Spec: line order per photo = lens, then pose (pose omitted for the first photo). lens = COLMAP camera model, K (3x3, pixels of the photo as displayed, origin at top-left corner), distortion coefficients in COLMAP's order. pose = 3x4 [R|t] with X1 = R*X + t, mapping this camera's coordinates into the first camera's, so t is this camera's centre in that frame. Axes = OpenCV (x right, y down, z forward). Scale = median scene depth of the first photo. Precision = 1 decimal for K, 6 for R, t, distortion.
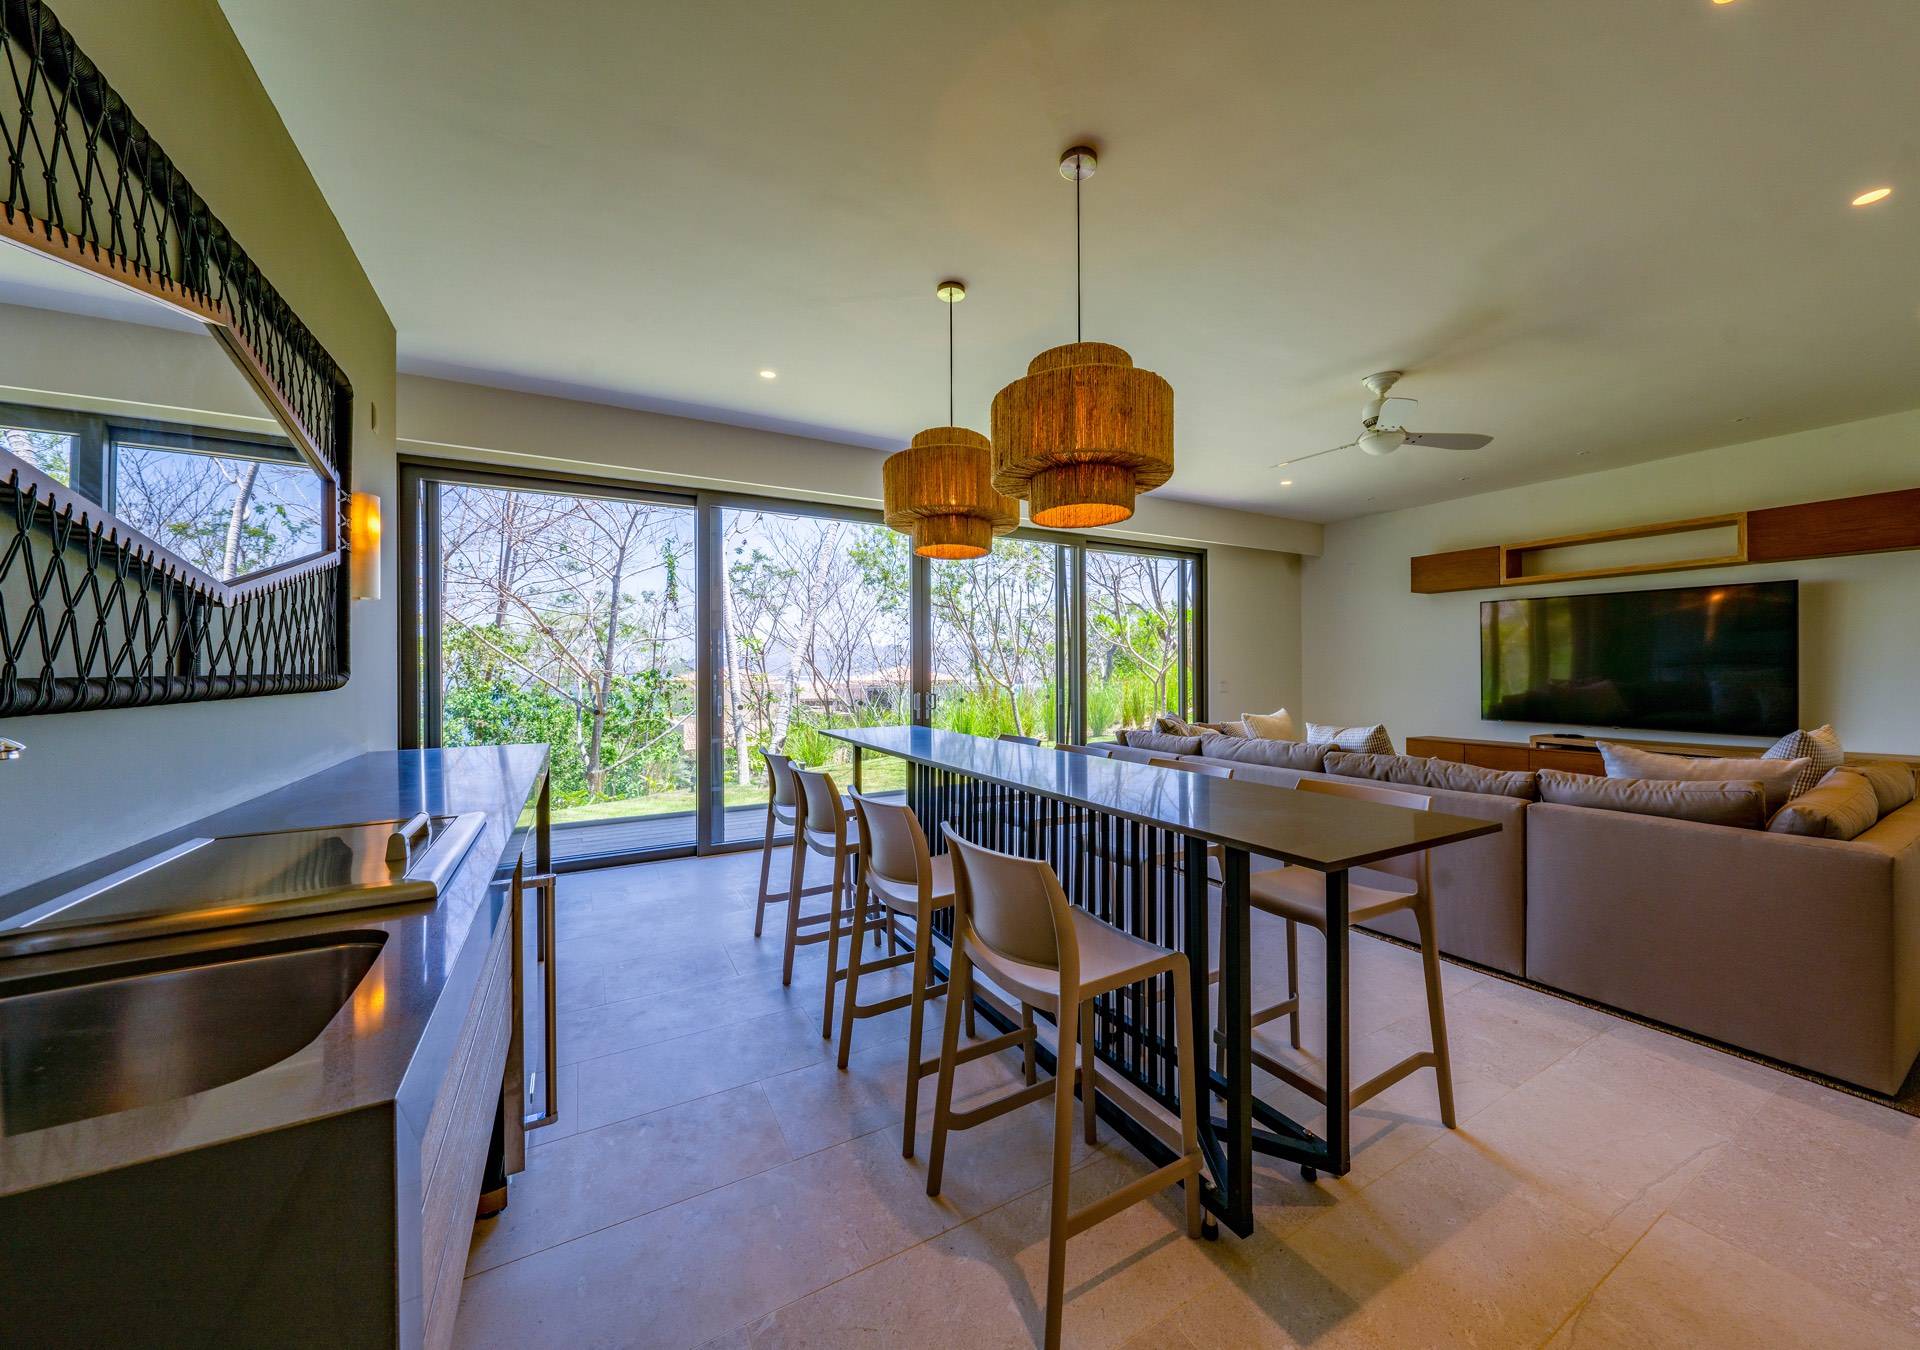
lens RADIAL K [[681.8, 0, 967.7], [0, 681.8, 672.3], [0, 0, 1]] dist [-0.003766, -0.000233]
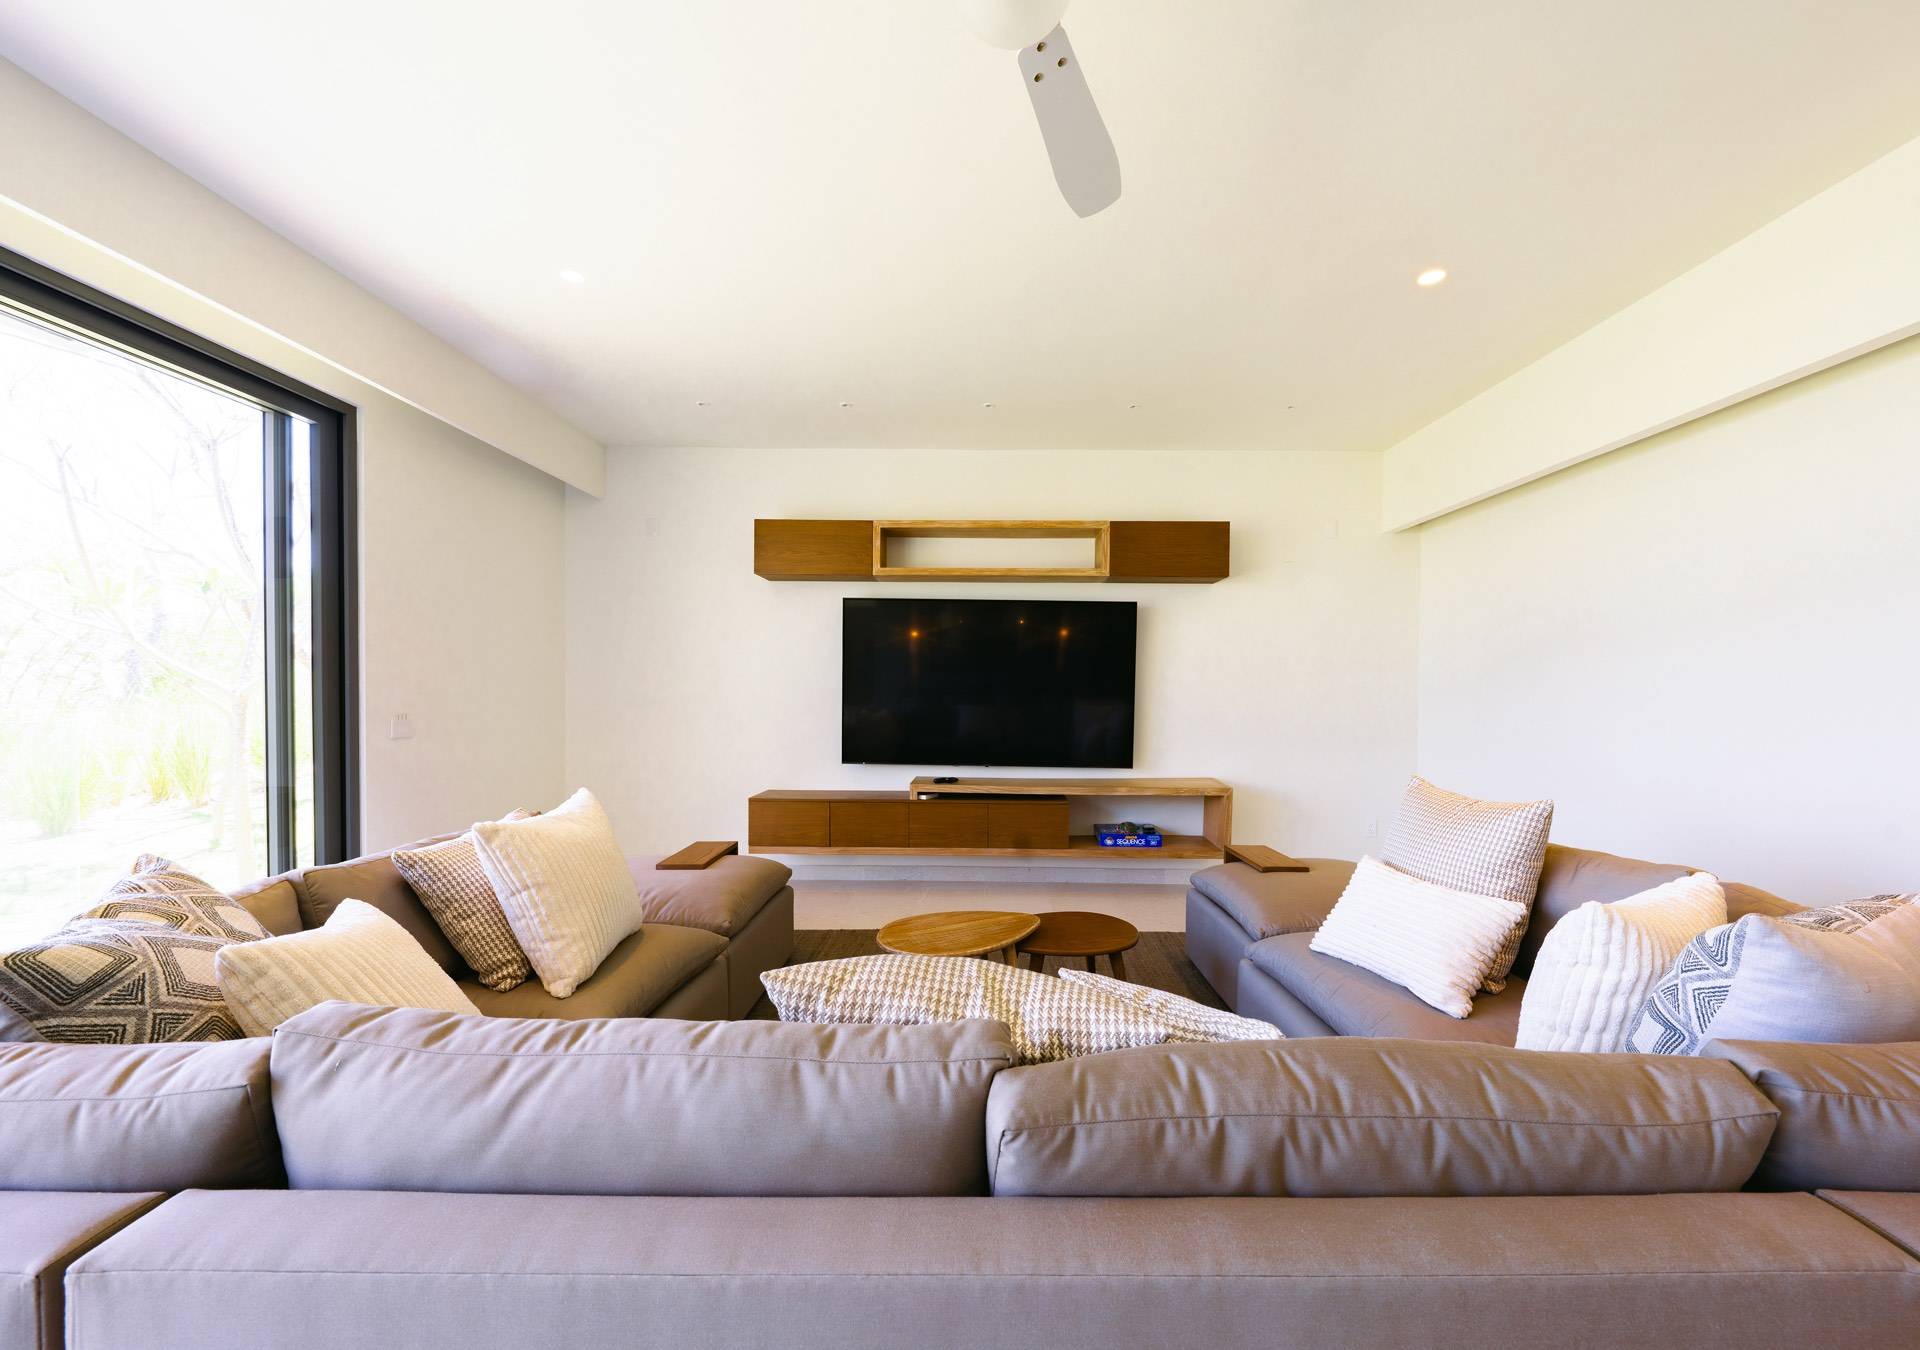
lens RADIAL K [[681.8, 0, 968.1], [0, 681.8, 691.1], [0, 0, 1]] dist [-0.003766, -0.000233]
pose [[0.487939, 0.000498, 0.872878, 0.210003], [-0.004980, 0.999985, 0.002213, -0.008223], [-0.872864, -0.005427, 0.487934, 0.573713]]
